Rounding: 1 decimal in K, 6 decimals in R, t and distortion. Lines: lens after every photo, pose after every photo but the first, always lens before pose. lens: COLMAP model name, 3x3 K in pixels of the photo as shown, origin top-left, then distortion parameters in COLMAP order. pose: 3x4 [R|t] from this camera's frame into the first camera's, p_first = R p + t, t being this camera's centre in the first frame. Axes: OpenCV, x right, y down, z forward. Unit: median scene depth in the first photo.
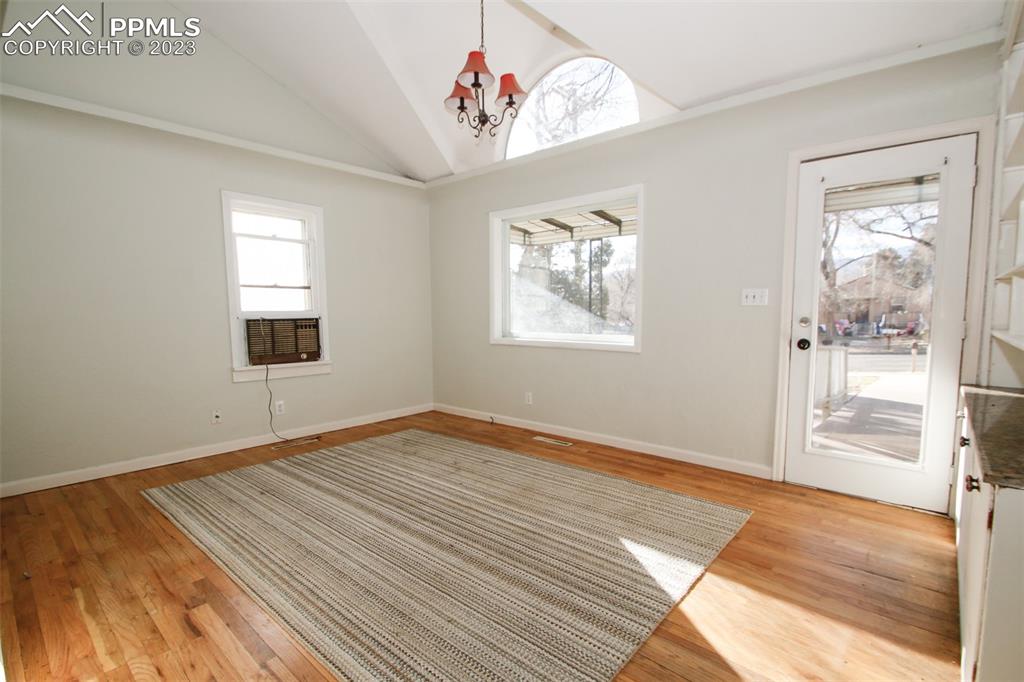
lens RADIAL K [[473.1, 0, 533.9], [0, 473.1, 355.9], [0, 0, 1]] dist [0.001893, -0.008179]
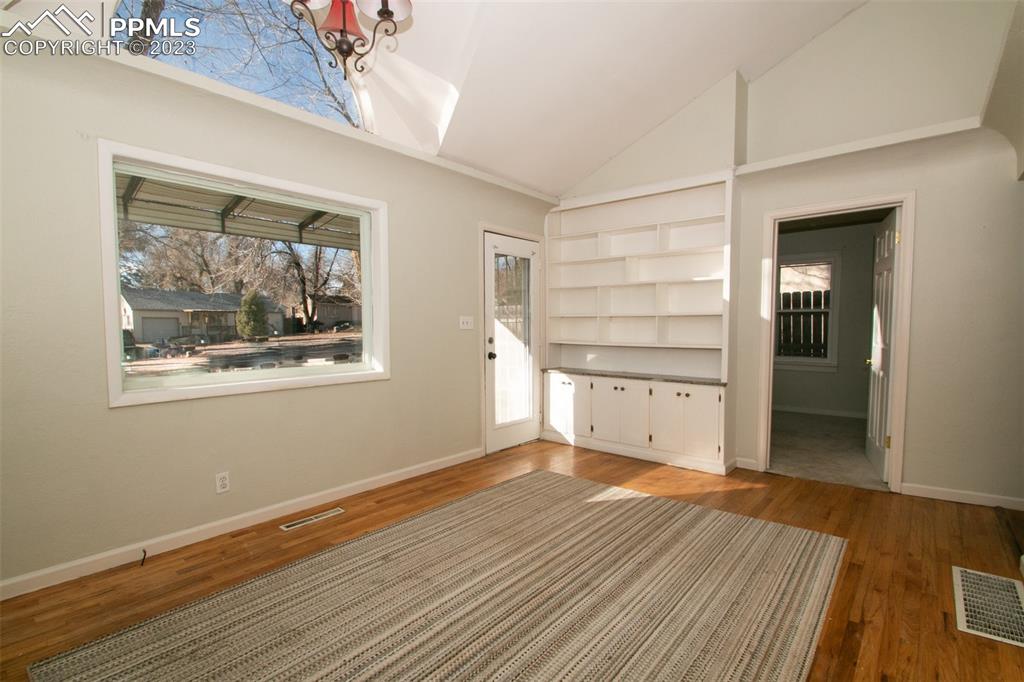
lens RADIAL K [[473.1, 0, 514.9], [0, 473.1, 347.4], [0, 0, 1]] dist [0.001893, -0.008179]
pose [[0.014445, -0.044258, 0.998916, -0.781178], [0.094717, 0.994588, 0.042696, -0.092294], [-0.995399, 0.093998, 0.018559, 0.790579]]
